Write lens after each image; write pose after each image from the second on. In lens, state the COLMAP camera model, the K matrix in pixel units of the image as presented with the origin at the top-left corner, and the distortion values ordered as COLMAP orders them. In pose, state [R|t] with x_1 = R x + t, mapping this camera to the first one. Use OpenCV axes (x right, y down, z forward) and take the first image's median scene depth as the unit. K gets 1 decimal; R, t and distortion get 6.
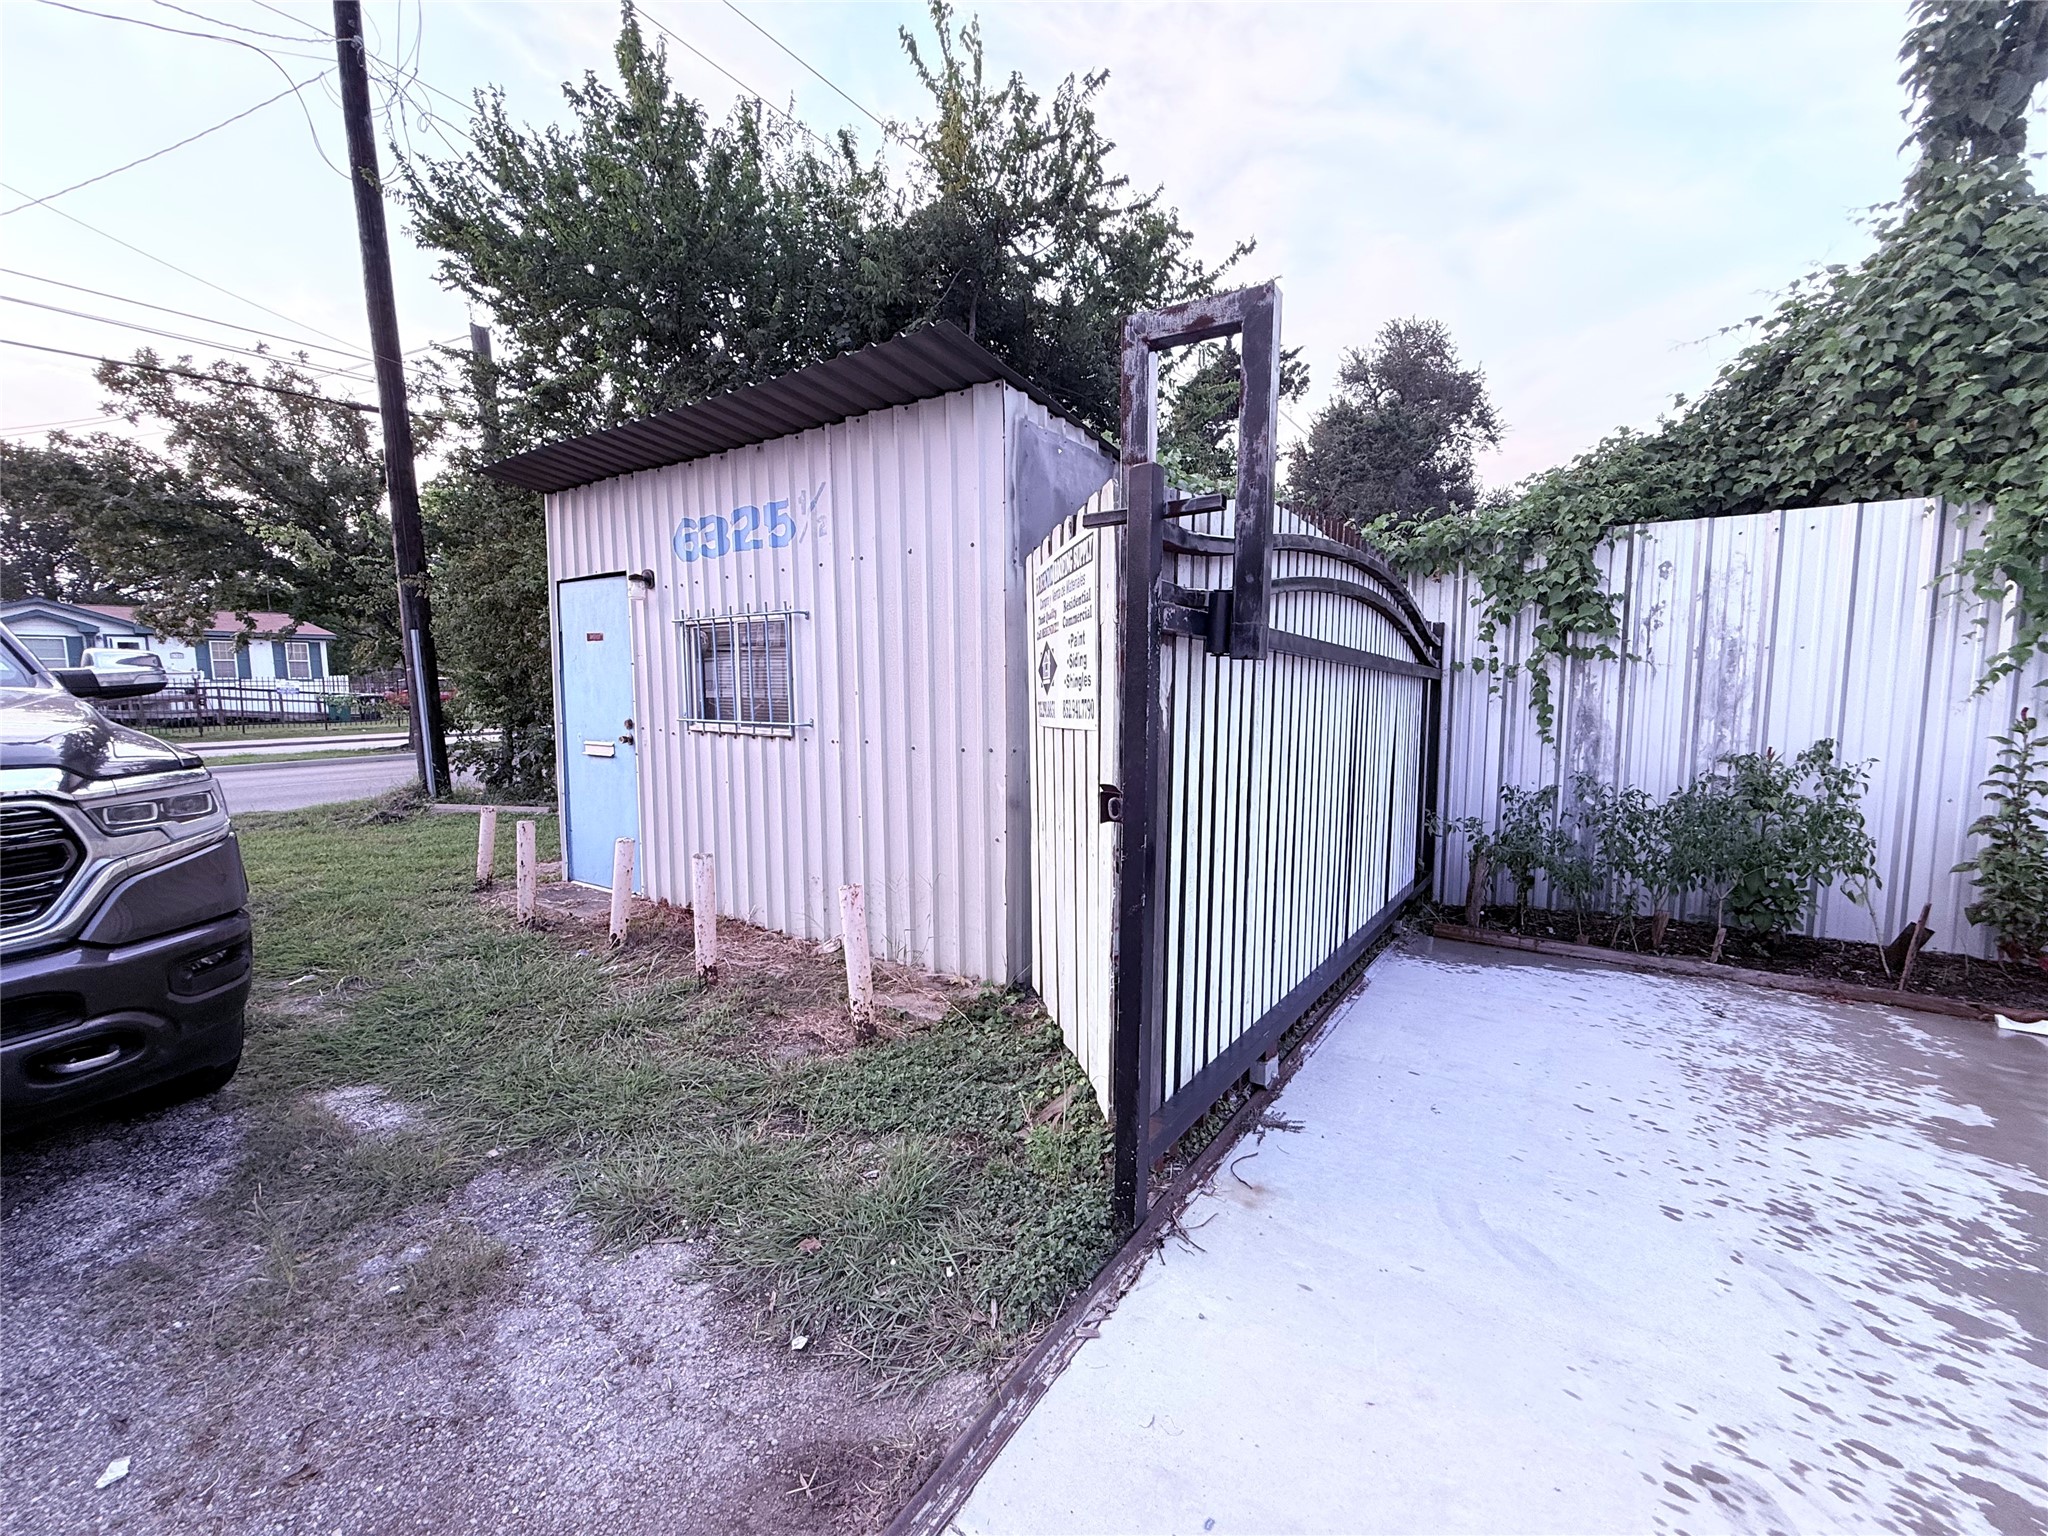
lens RADIAL K [[861.0, 0, 956.6], [0, 861.0, 766.2], [0, 0, 1]] dist [-0.002048, 0.002315]
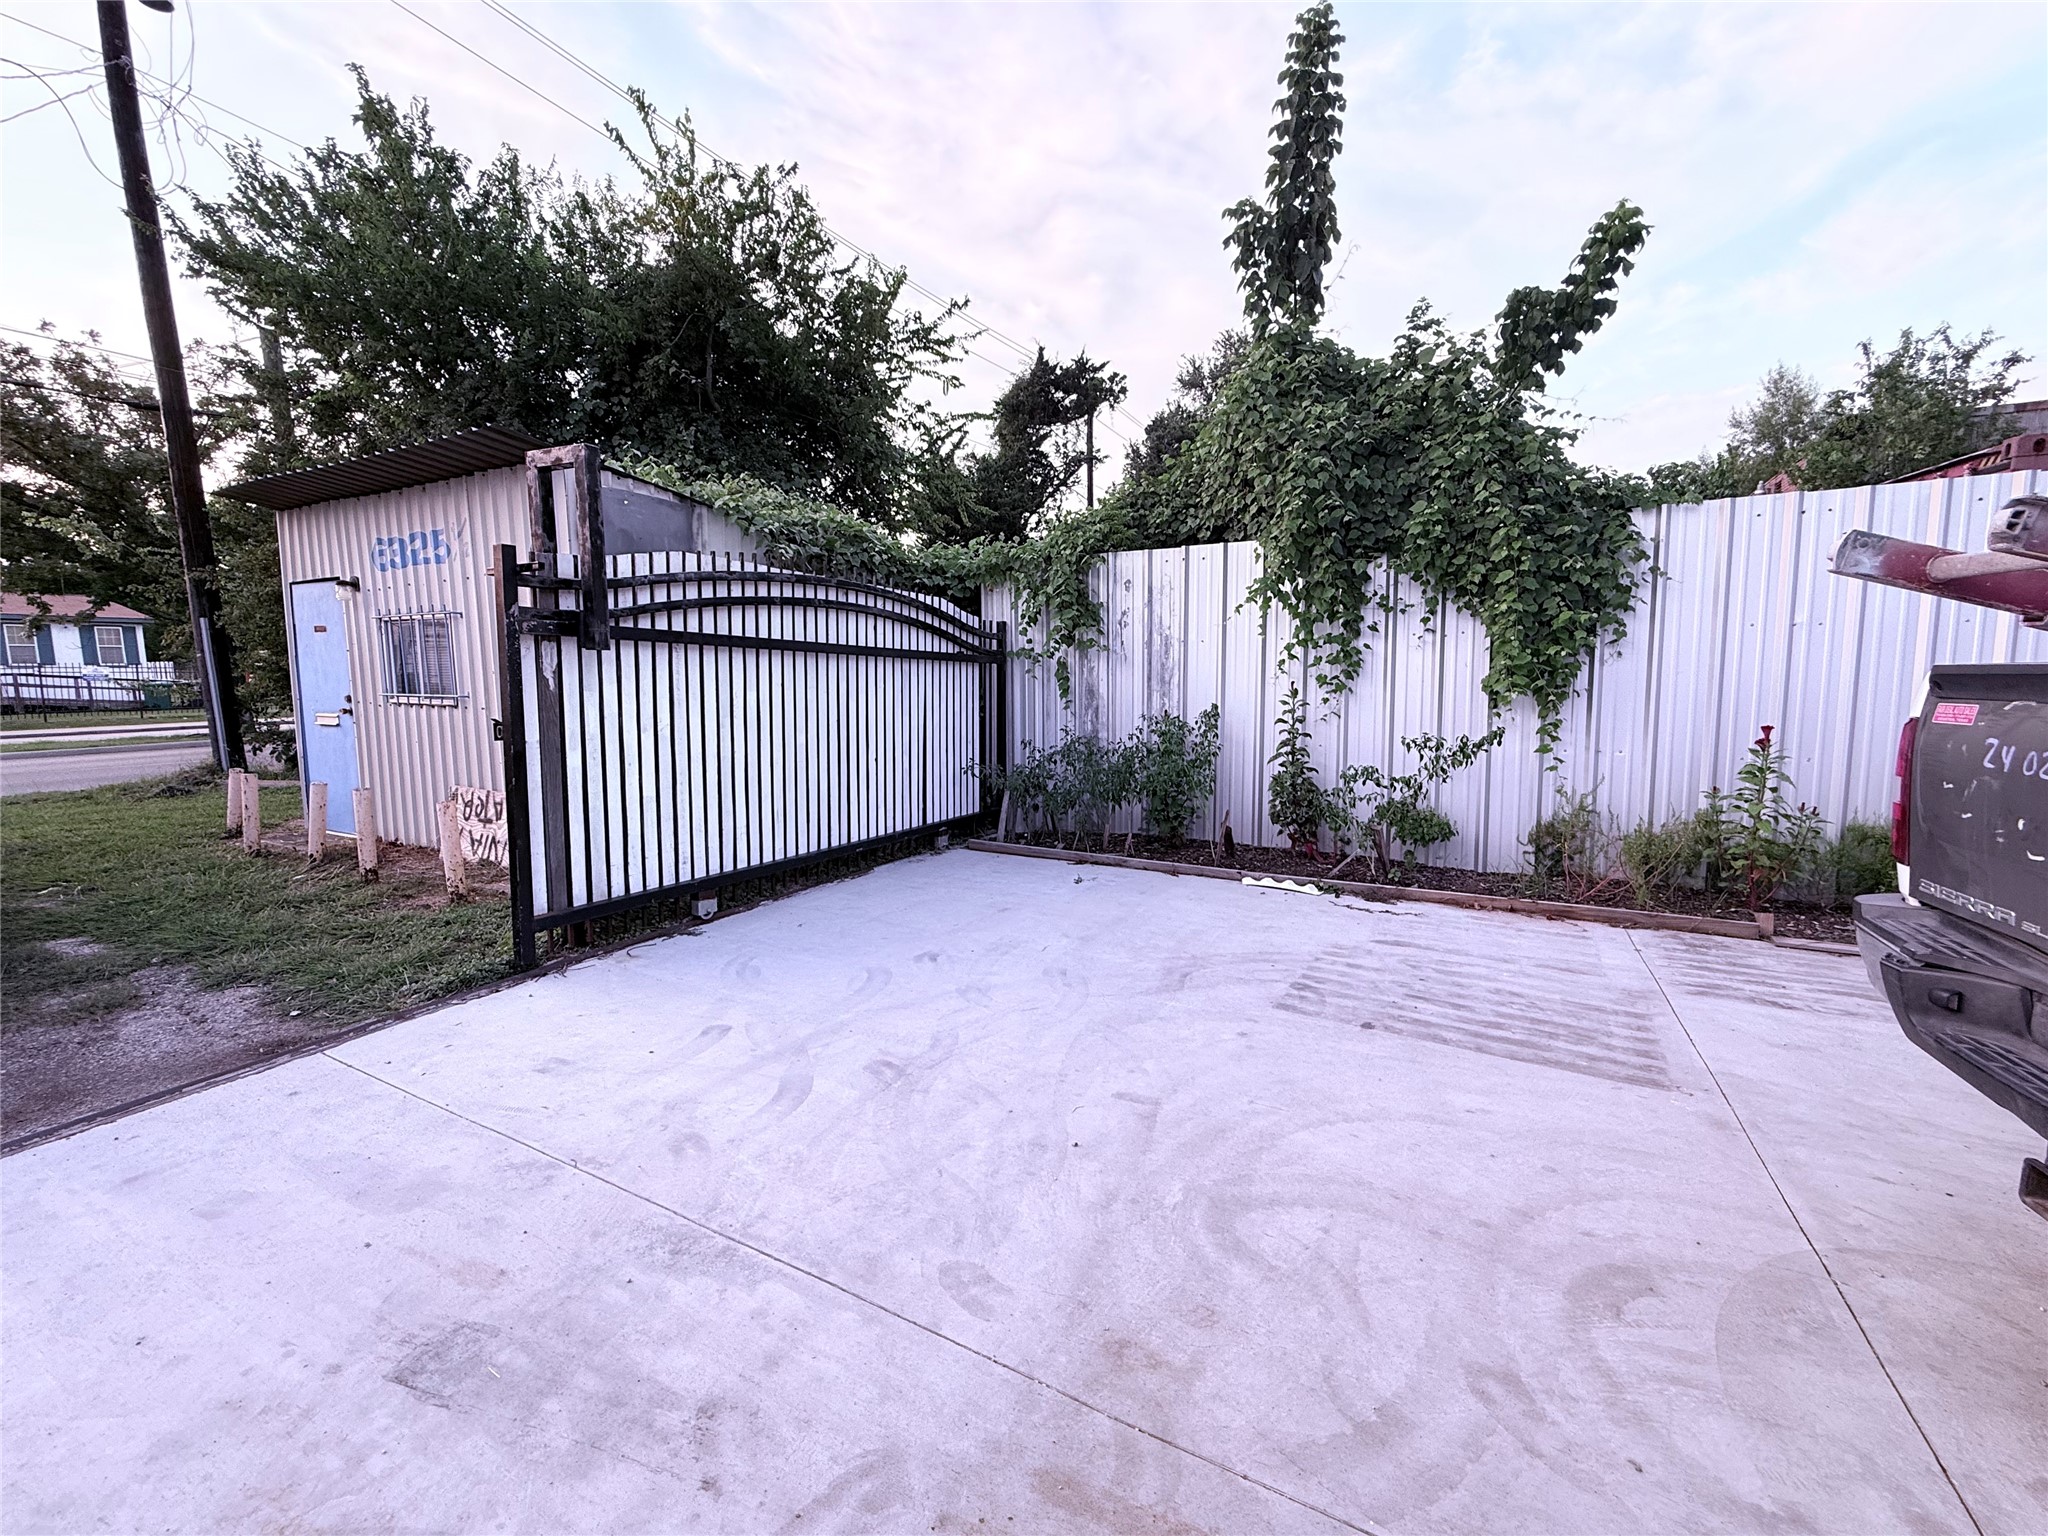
lens RADIAL K [[861.0, 0, 953.7], [0, 861.0, 765.0], [0, 0, 1]] dist [-0.002048, 0.002315]
pose [[0.993447, -0.013014, 0.113552, 0.242105], [0.011402, 0.999825, 0.014836, 0.026997], [-0.113725, -0.013444, 0.993421, -0.239179]]
